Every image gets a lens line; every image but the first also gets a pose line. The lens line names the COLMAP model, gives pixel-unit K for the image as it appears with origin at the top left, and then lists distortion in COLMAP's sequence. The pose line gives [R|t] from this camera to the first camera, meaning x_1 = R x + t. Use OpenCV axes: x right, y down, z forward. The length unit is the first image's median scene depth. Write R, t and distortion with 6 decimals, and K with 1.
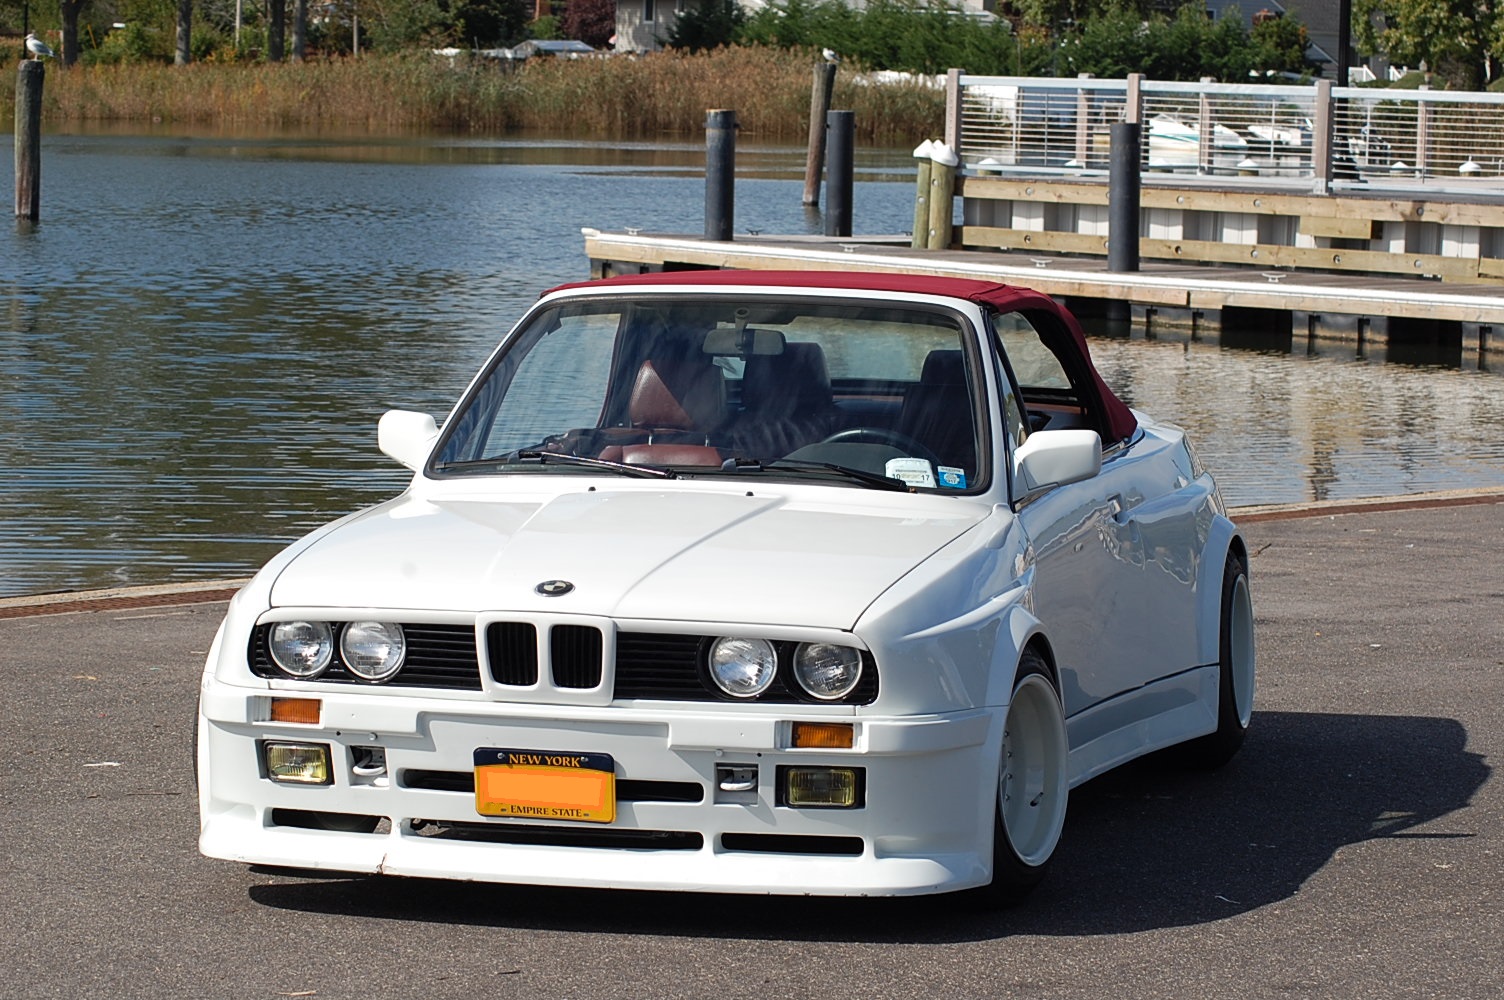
lens RADIAL K [[4778.5, 0, 749.0], [0, 4778.5, 500.2], [0, 0, 1]] dist [-0.160735, 0.000000]
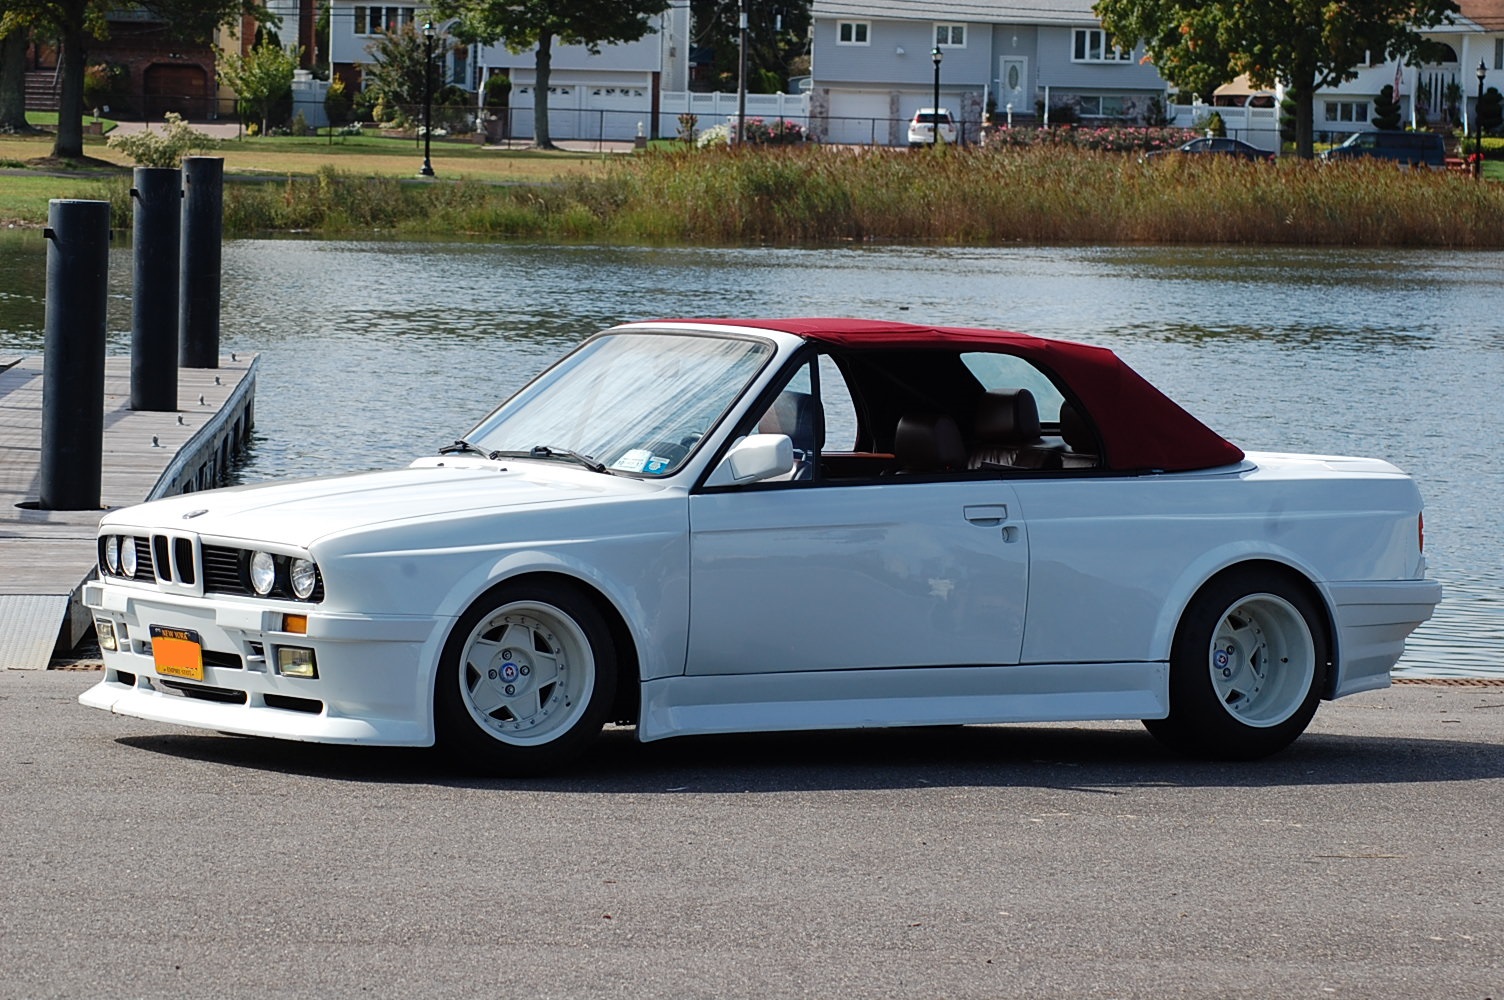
lens RADIAL K [[6049.1, 0, 750.1], [0, 6049.1, 501.0], [0, 0, 1]] dist [0.593420, 0.000000]
pose [[0.733138, 0.033761, -0.679241, 1.284190], [-0.065559, 0.997624, -0.021176, 0.041523], [0.676912, 0.060055, 0.733610, -0.201651]]
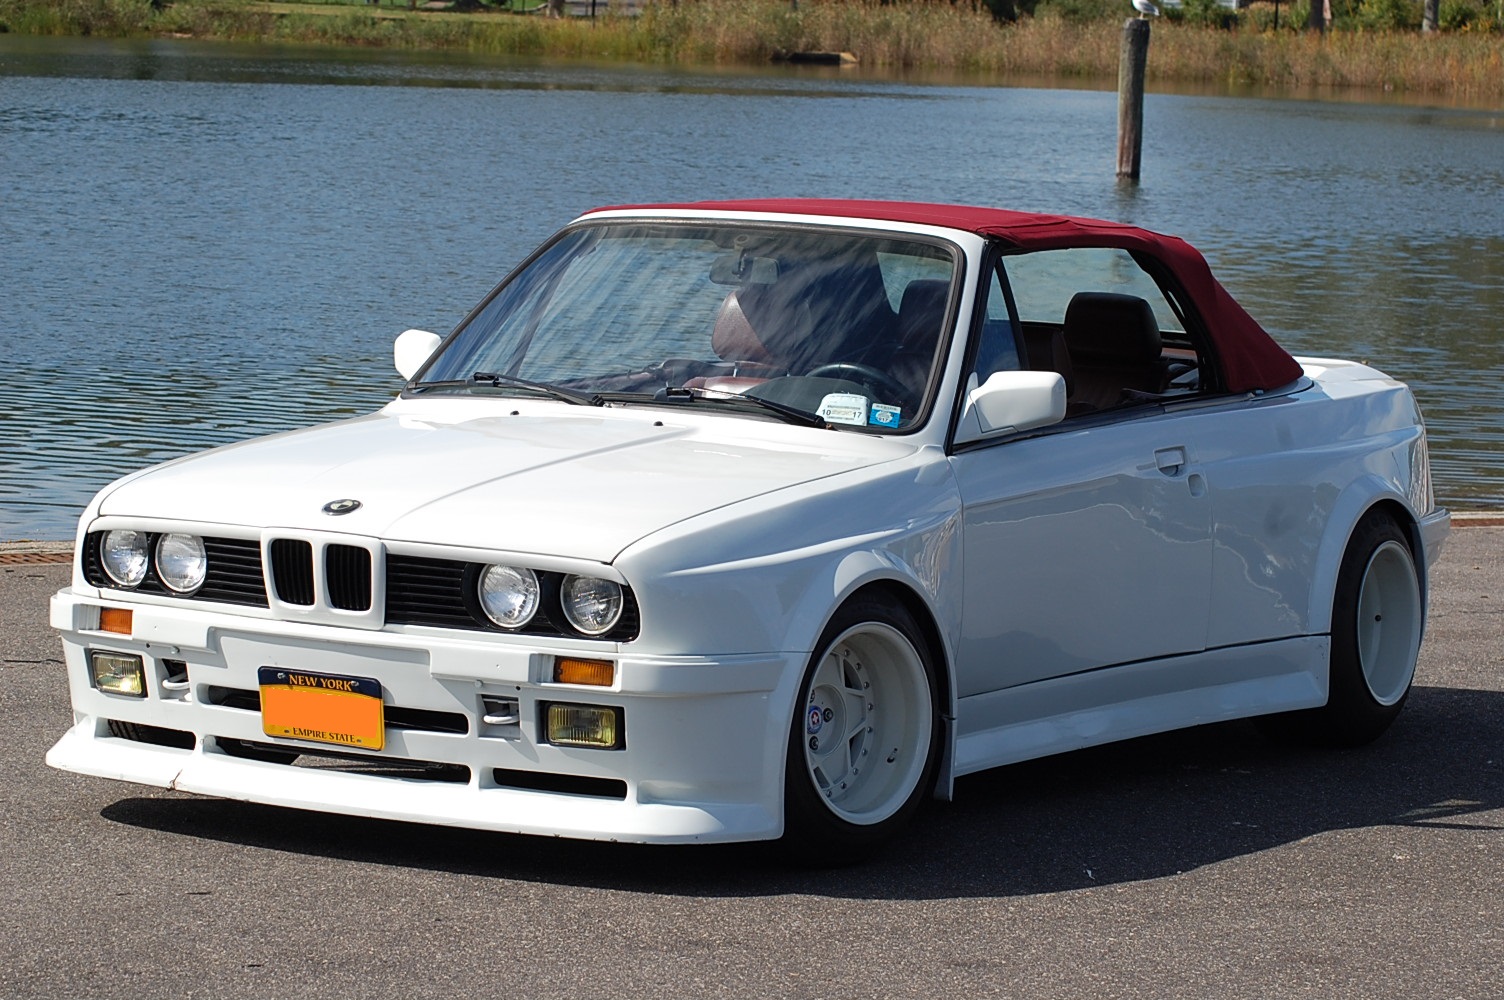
lens RADIAL K [[4778.5, 0, 752.7], [0, 4778.5, 500.2], [0, 0, 1]] dist [-0.160735, 0.000000]
pose [[0.962013, 0.042345, -0.269701, 0.299929], [-0.040724, 0.999103, 0.011608, 0.002305], [0.269951, -0.000184, 0.962874, 0.084245]]
